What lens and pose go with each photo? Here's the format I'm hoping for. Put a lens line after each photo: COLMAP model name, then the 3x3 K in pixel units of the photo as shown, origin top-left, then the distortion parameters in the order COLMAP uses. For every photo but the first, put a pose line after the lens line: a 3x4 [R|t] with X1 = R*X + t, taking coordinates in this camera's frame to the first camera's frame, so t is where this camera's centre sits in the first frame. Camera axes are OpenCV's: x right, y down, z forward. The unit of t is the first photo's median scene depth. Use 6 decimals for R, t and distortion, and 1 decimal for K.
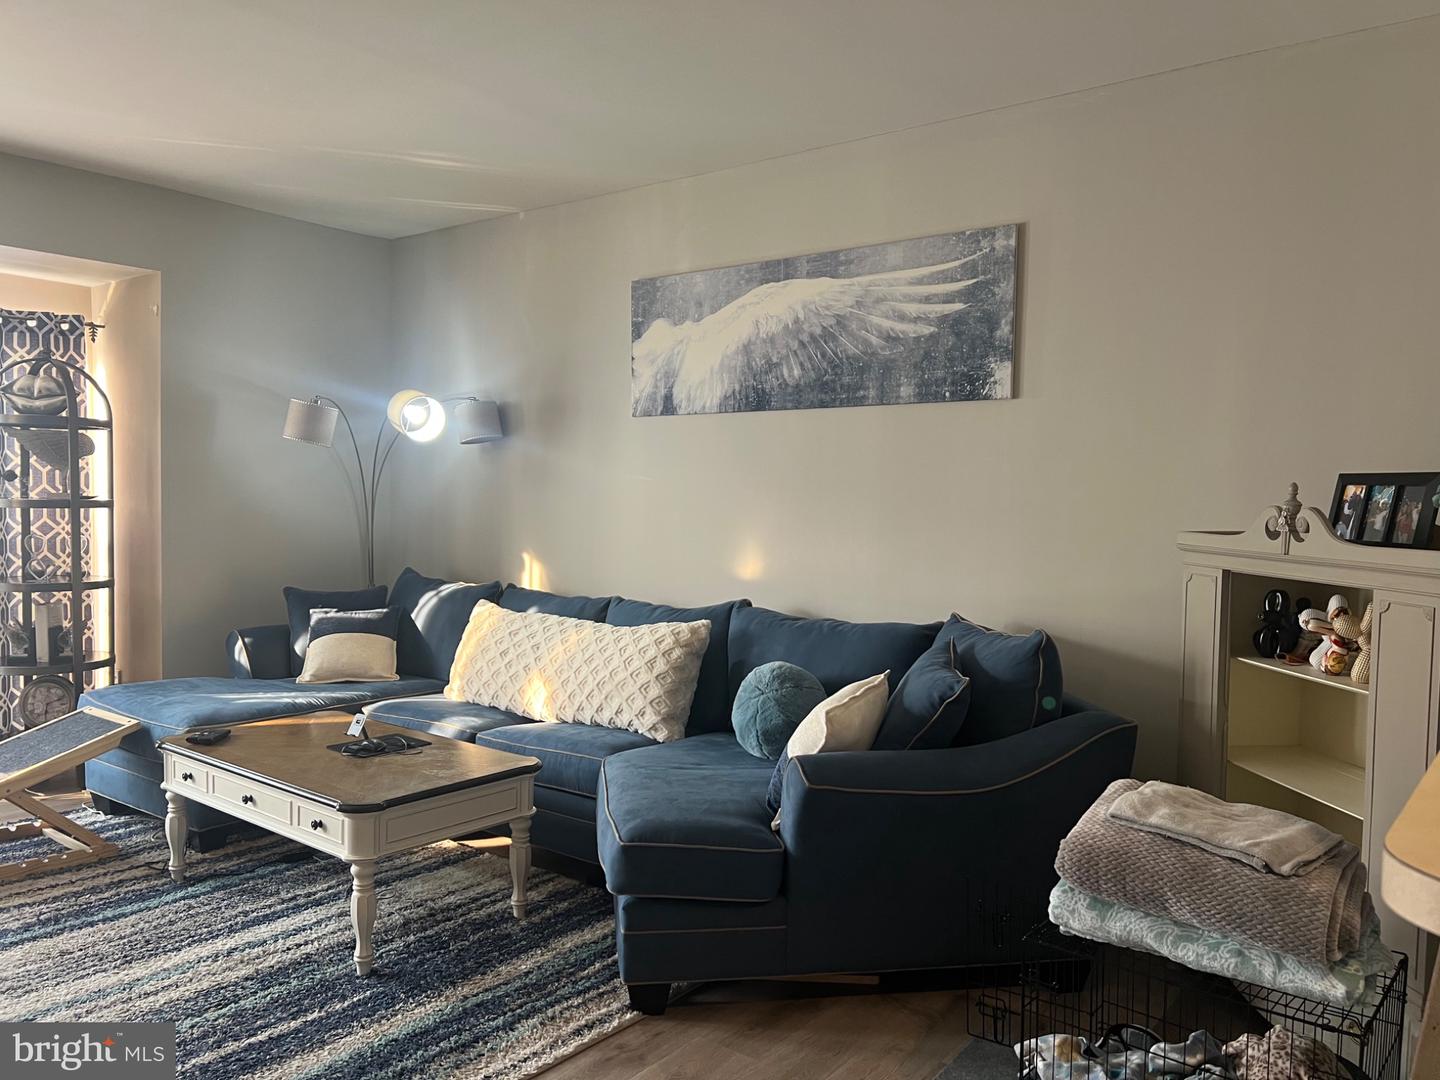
lens RADIAL K [[1082.9, 0, 718.3], [0, 1082.9, 551.0], [0, 0, 1]] dist [0.054557, -0.066259]
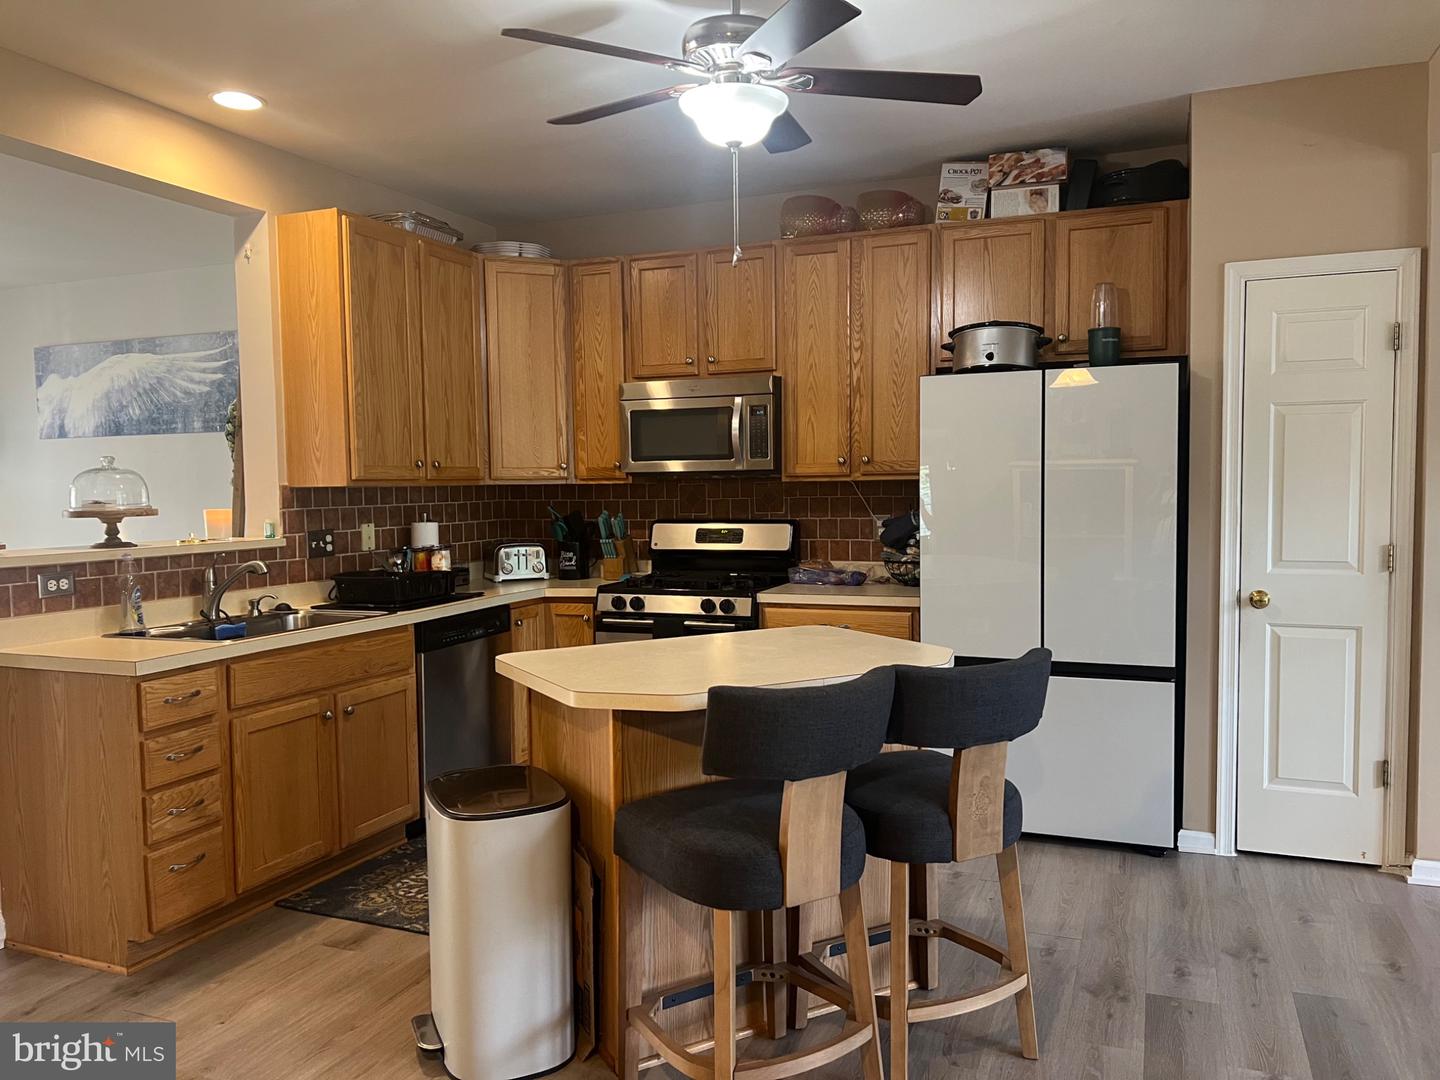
lens RADIAL K [[1082.9, 0, 727.5], [0, 1082.9, 541.1], [0, 0, 1]] dist [0.054557, -0.066259]
pose [[0.957523, -0.046002, 0.284665, 0.443046], [0.045461, 0.998930, 0.008511, 0.050223], [-0.284751, 0.004792, 0.958589, -0.790869]]
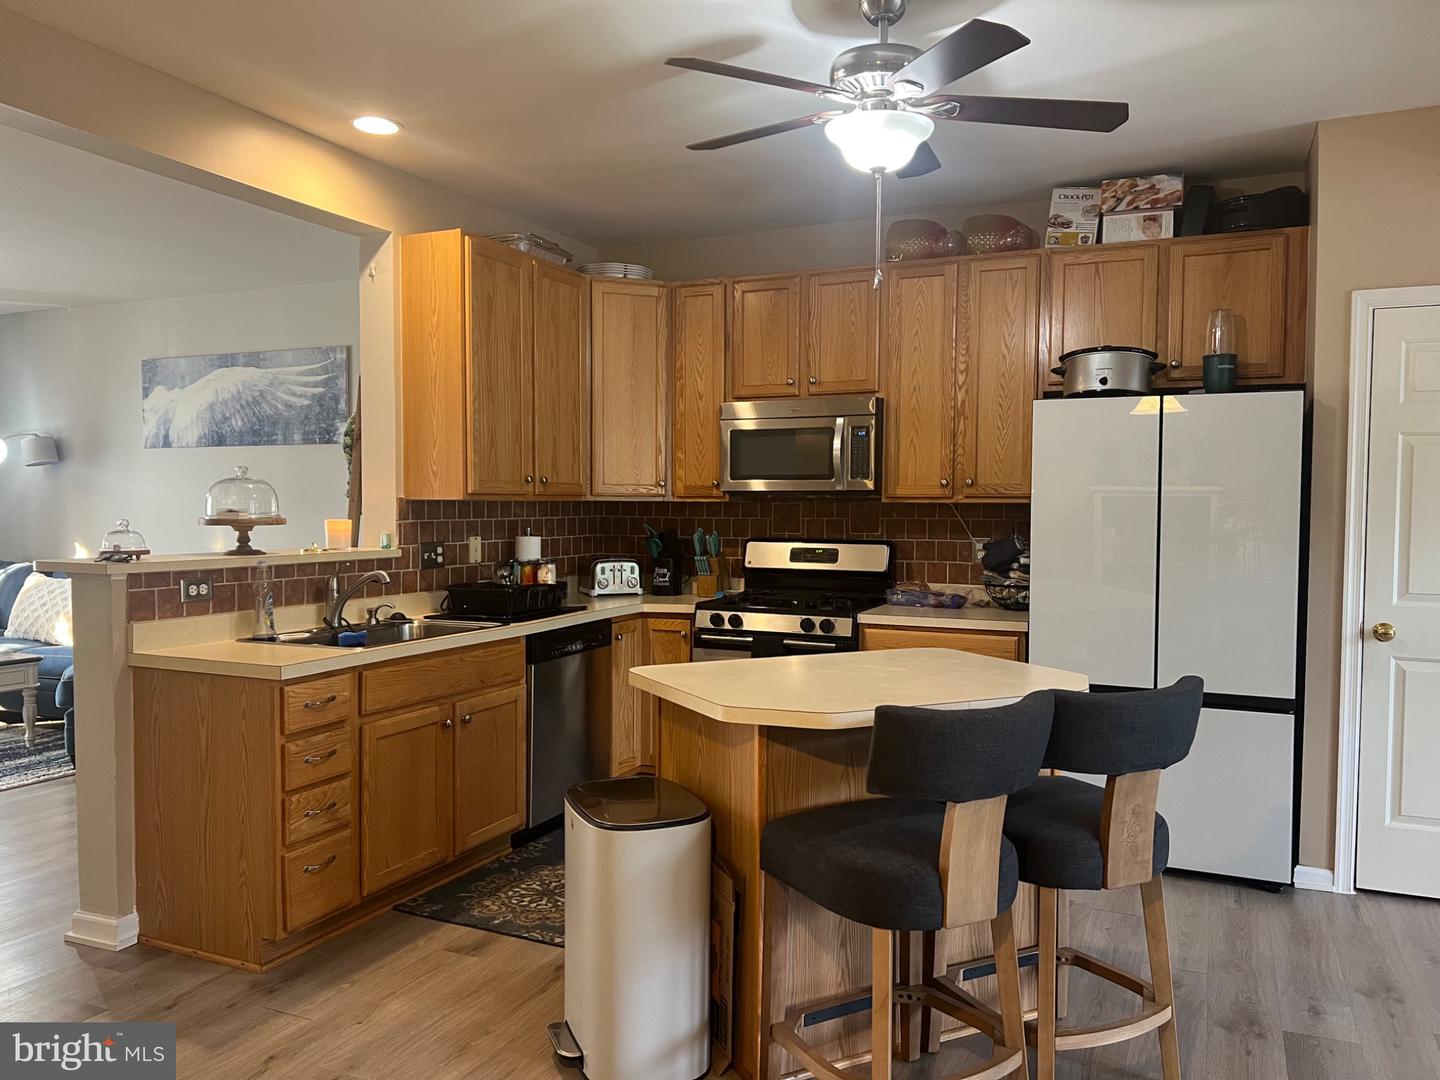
lens RADIAL K [[1082.9, 0, 735.2], [0, 1082.9, 539.3], [0, 0, 1]] dist [0.054557, -0.066259]
pose [[0.969680, -0.020747, 0.243498, 0.399401], [0.024565, 0.999618, -0.012655, 0.049181], [-0.243142, 0.018253, 0.969819, -0.785162]]
